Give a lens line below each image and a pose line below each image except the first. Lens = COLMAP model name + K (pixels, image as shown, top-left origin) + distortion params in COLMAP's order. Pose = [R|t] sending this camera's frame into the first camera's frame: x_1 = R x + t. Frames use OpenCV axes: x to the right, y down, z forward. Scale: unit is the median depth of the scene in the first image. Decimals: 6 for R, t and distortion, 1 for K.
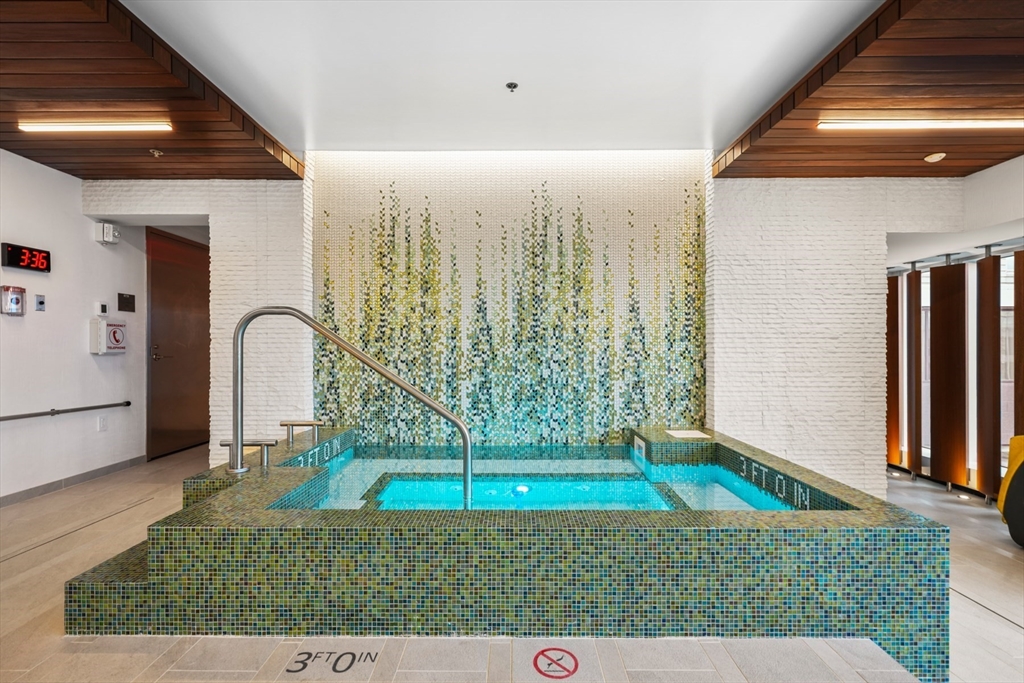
lens RADIAL K [[463.7, 0, 512.0], [0, 463.7, 341.5], [0, 0, 1]] dist [0.000106, -0.000002]
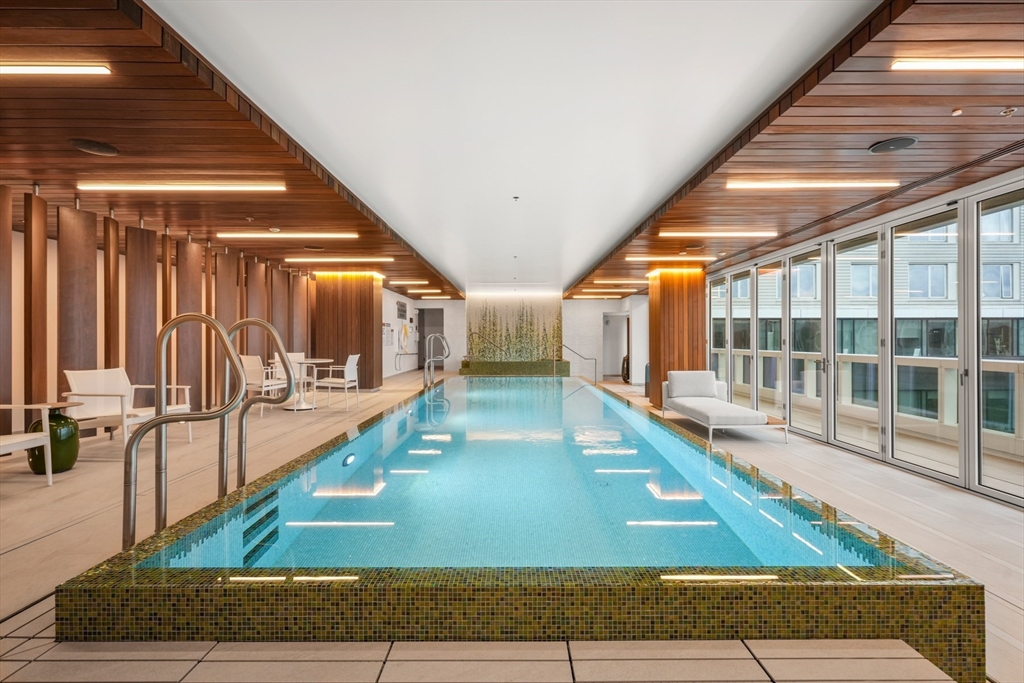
lens RADIAL K [[463.7, 0, 512.0], [0, 463.7, 341.5], [0, 0, 1]] dist [0.000106, -0.000002]
pose [[0.999943, 0.002634, -0.010361, 0.016778], [-0.002397, 0.999738, 0.022781, -0.059868], [0.010418, -0.022755, 0.999687, -3.110818]]
